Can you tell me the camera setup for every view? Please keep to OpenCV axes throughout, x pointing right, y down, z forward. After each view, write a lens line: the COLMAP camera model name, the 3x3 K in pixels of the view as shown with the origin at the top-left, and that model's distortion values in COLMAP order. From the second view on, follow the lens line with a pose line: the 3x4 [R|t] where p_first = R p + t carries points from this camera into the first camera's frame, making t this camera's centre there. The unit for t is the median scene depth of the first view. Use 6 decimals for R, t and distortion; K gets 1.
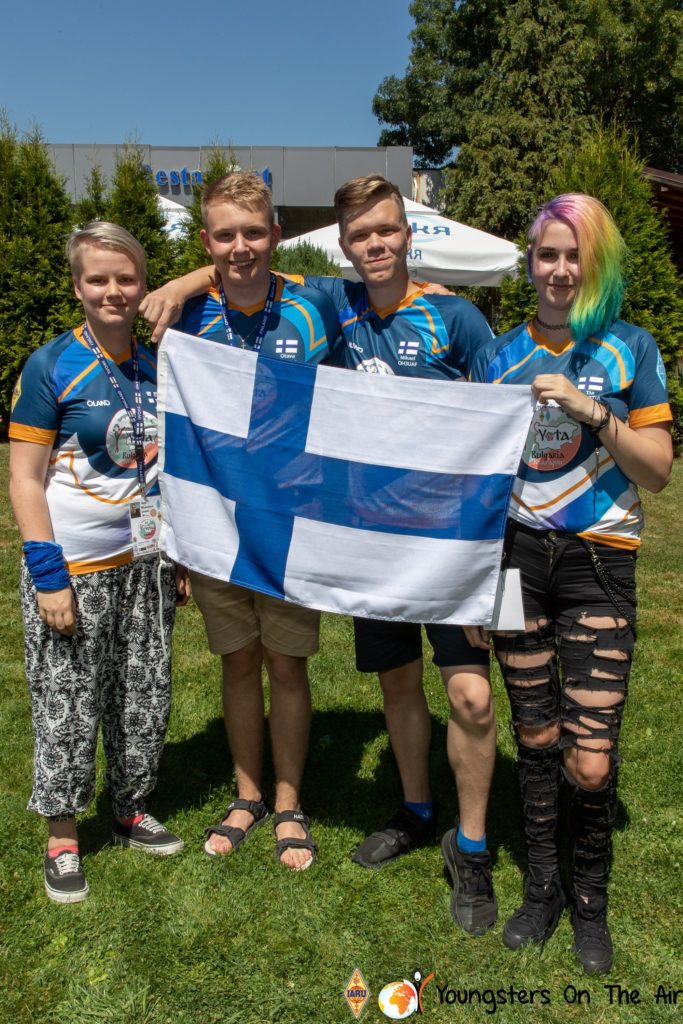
lens RADIAL K [[1035.3, 0, 365.8], [0, 1035.3, 507.2], [0, 0, 1]] dist [0.017534, -0.000402]
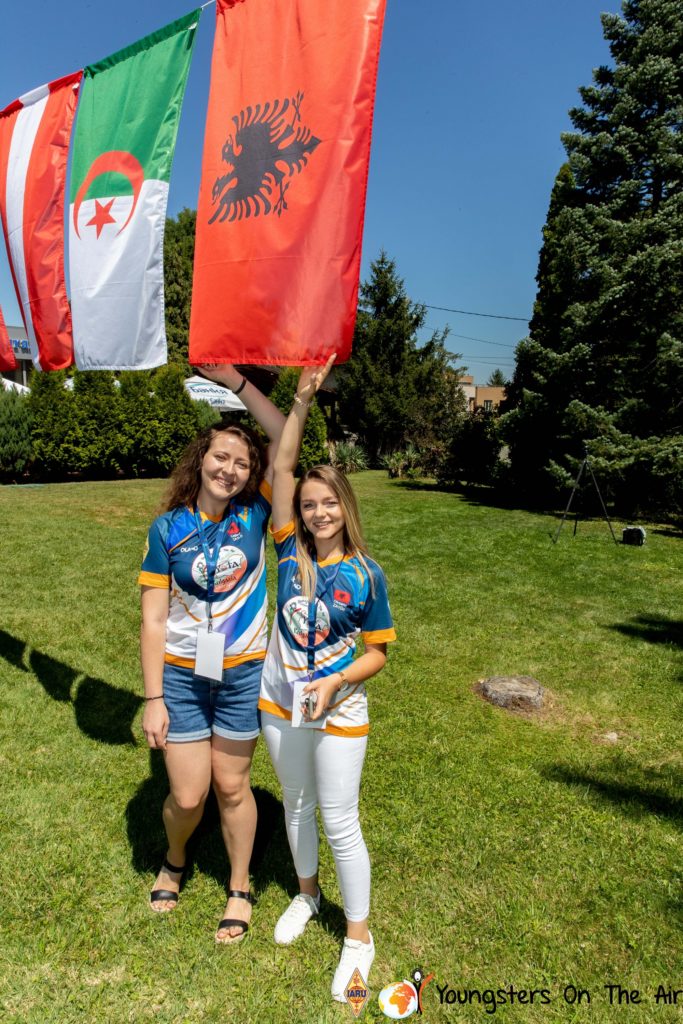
lens RADIAL K [[682.8, 0, 342.0], [0, 682.8, 512.4], [0, 0, 1]] dist [0.011717, 0.000225]
pose [[0.789401, -0.075840, 0.609175, -0.738606], [0.093402, 0.995624, 0.002917, 0.048257], [-0.606730, 0.054596, 0.793031, -0.484166]]
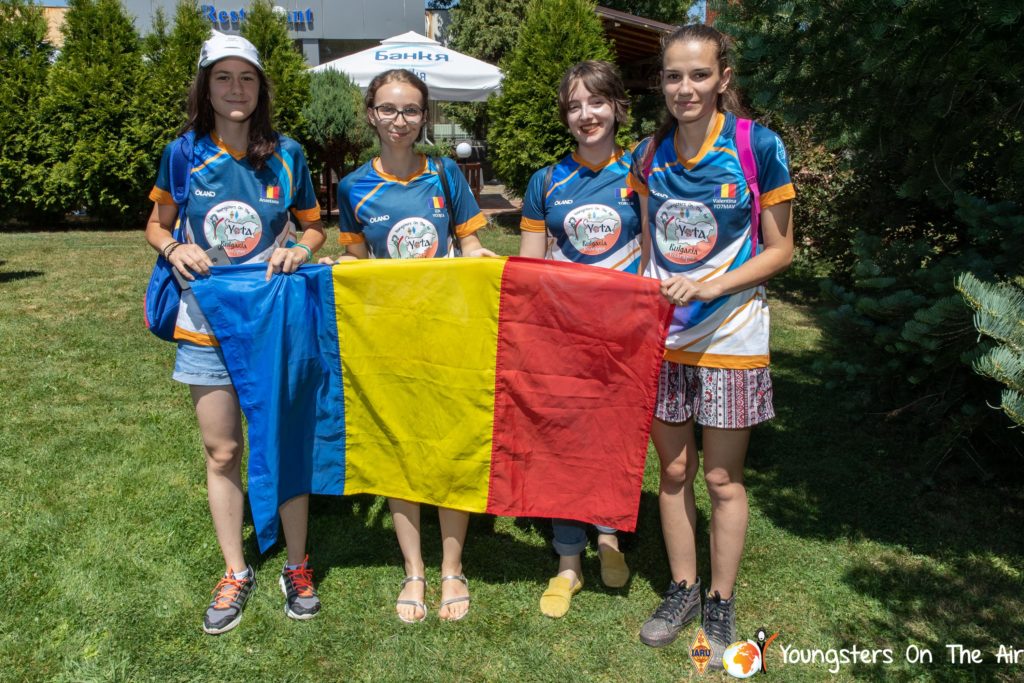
lens RADIAL K [[821.7, 0, 452.0], [0, 821.7, 277.2], [0, 0, 1]] dist [0.013011, -0.001594]
pose [[0.998067, -0.020534, 0.058659, 0.020932], [0.020570, 0.999788, -0.000009, 0.001425], [-0.058646, 0.001215, 0.998278, -0.002865]]
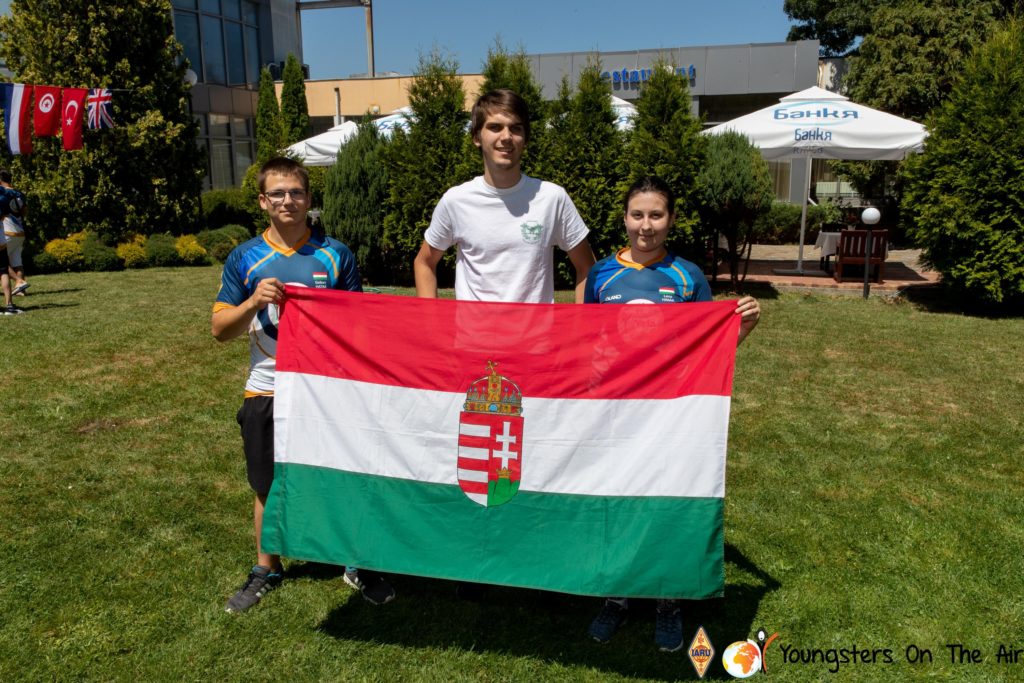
lens RADIAL K [[829.7, 0, 510.8], [0, 829.7, 340.6], [0, 0, 1]] dist [0.021704, 0.001955]
pose [[0.959251, 0.042761, -0.279299, -0.020023], [-0.040729, 0.999085, 0.013077, -0.009914], [0.279603, -0.001168, 0.960115, -0.005539]]
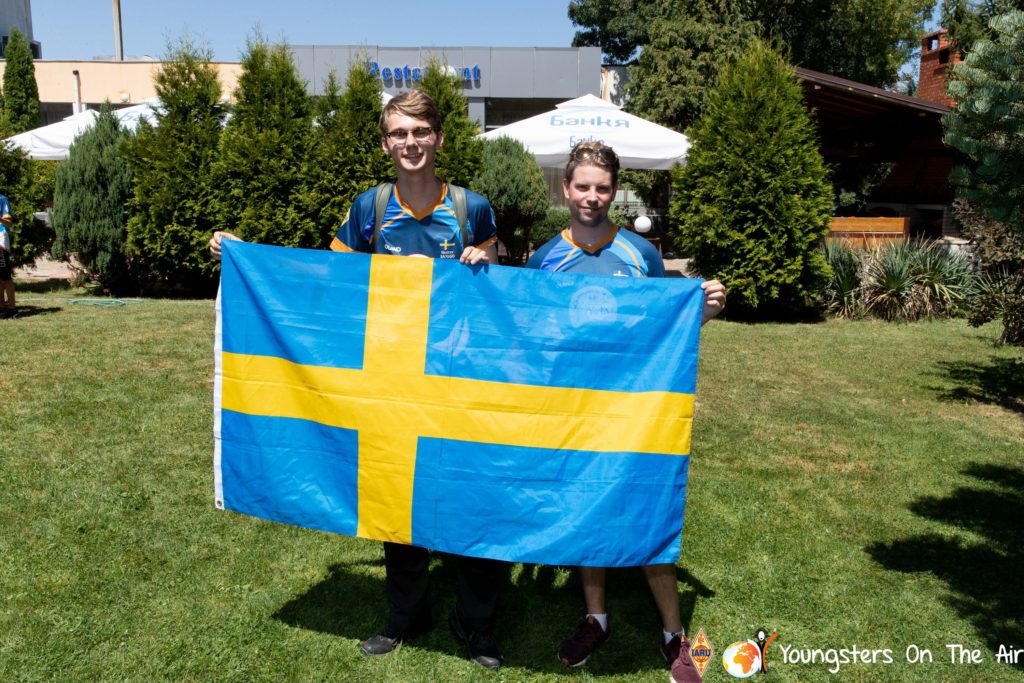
lens RADIAL K [[907.8, 0, 510.1], [0, 907.8, 340.5], [0, 0, 1]] dist [-0.007284, 0.030252]
pose [[0.998378, 0.018011, -0.054010, 0.006399], [-0.018749, 0.999737, -0.013200, -0.005865], [0.053758, 0.014191, 0.998453, -0.026940]]
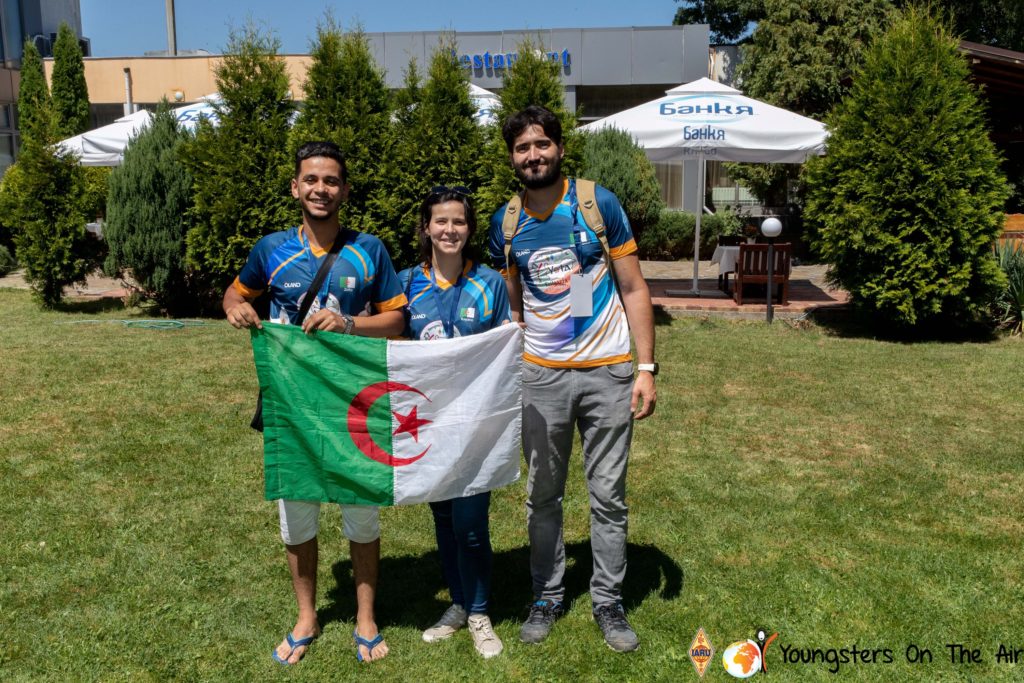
lens RADIAL K [[1012.3, 0, 510.8], [0, 1012.3, 340.2], [0, 0, 1]] dist [0.017331, 0.012796]
pose [[0.990666, 0.010962, -0.135872, -0.015491], [-0.015030, 0.999468, -0.028949, -0.012122], [0.135482, 0.030721, 0.990303, 0.001522]]
